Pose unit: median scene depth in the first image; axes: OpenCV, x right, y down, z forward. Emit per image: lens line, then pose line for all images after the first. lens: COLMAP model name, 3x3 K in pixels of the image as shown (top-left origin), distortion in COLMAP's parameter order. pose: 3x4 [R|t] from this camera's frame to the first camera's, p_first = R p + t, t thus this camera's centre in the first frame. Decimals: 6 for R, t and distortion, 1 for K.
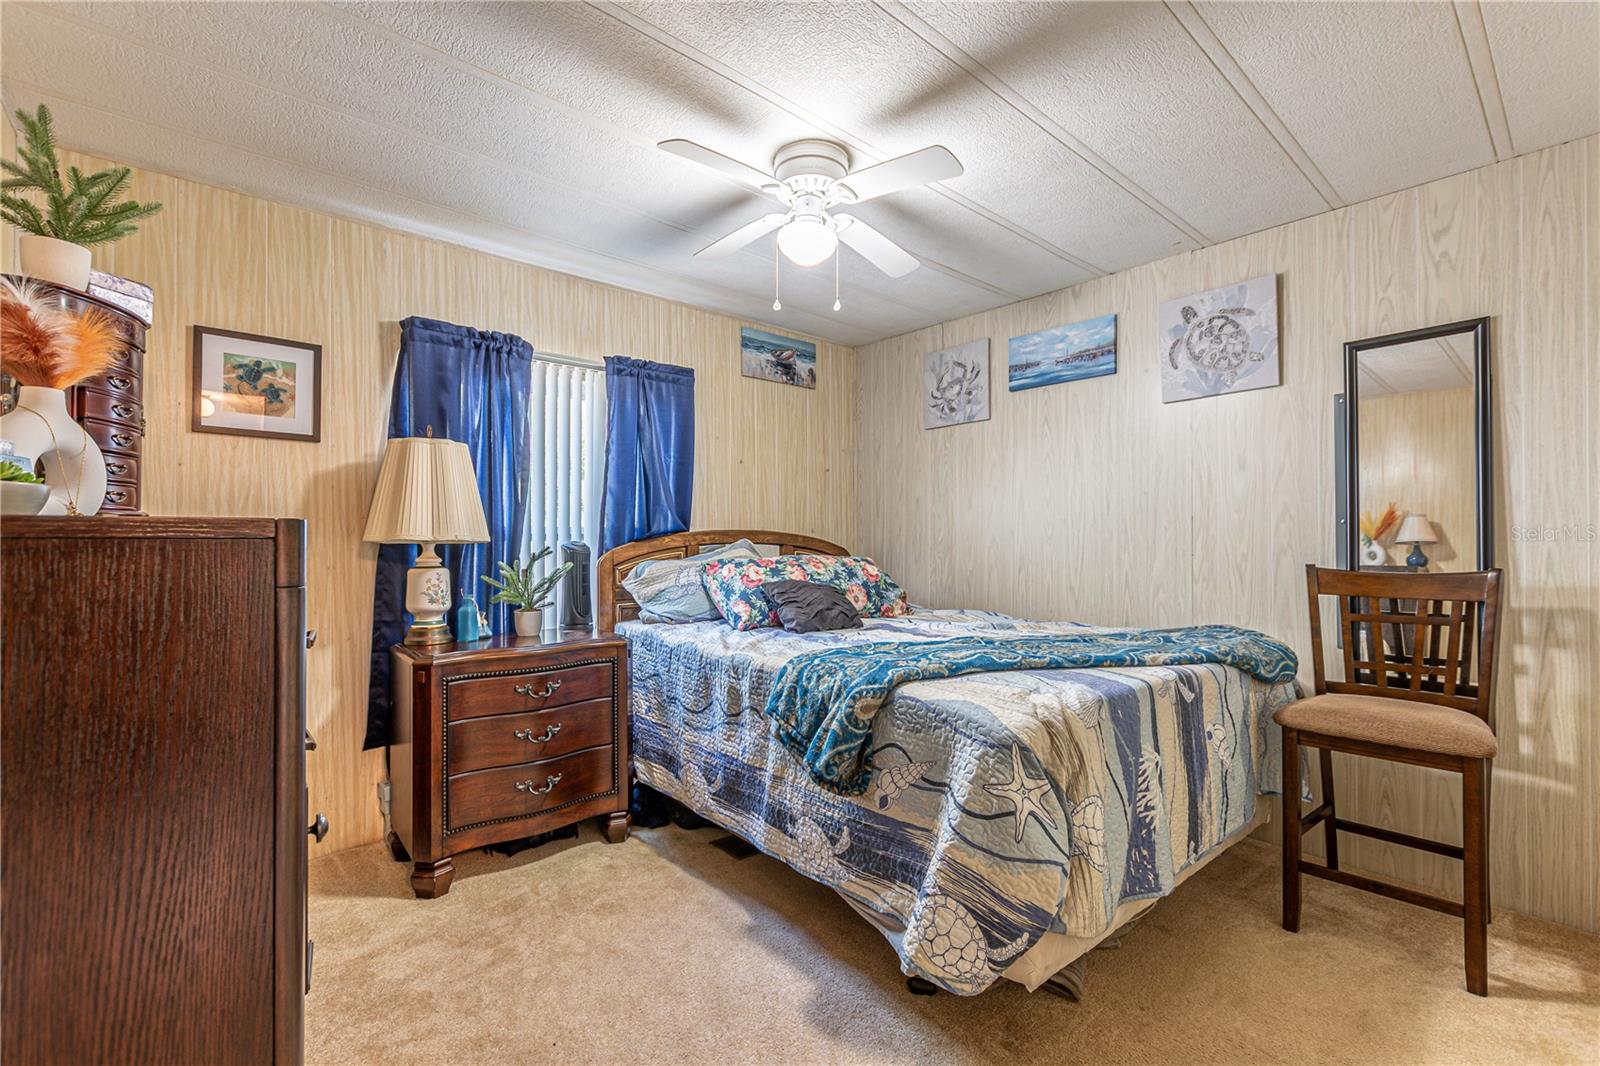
lens RADIAL K [[732.2, 0, 774.4], [0, 732.2, 542.2], [0, 0, 1]] dist [0.001957, 0.000014]
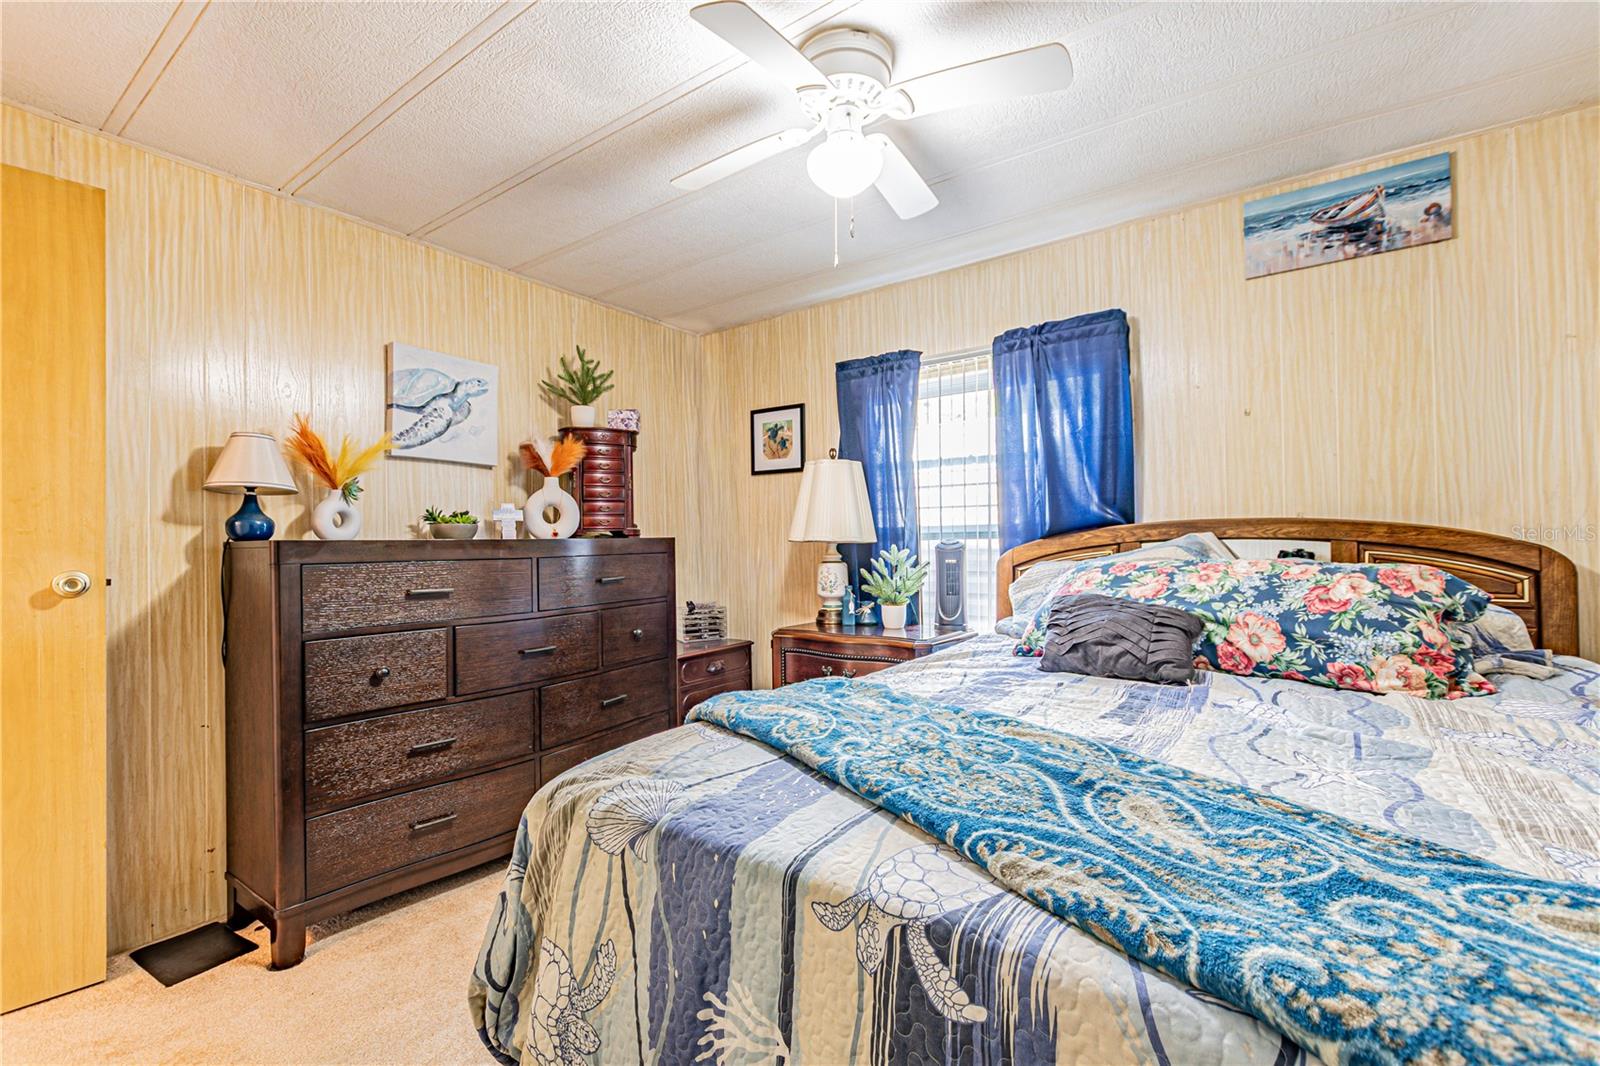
lens RADIAL K [[692.0, 0, 782.1], [0, 692.0, 540.9], [0, 0, 1]] dist [0.003405, -0.000953]
pose [[0.215518, -0.005281, -0.976486, 0.544819], [0.012675, 0.999916, -0.002610, 0.000107], [0.976418, -0.011814, 0.215567, 0.543629]]
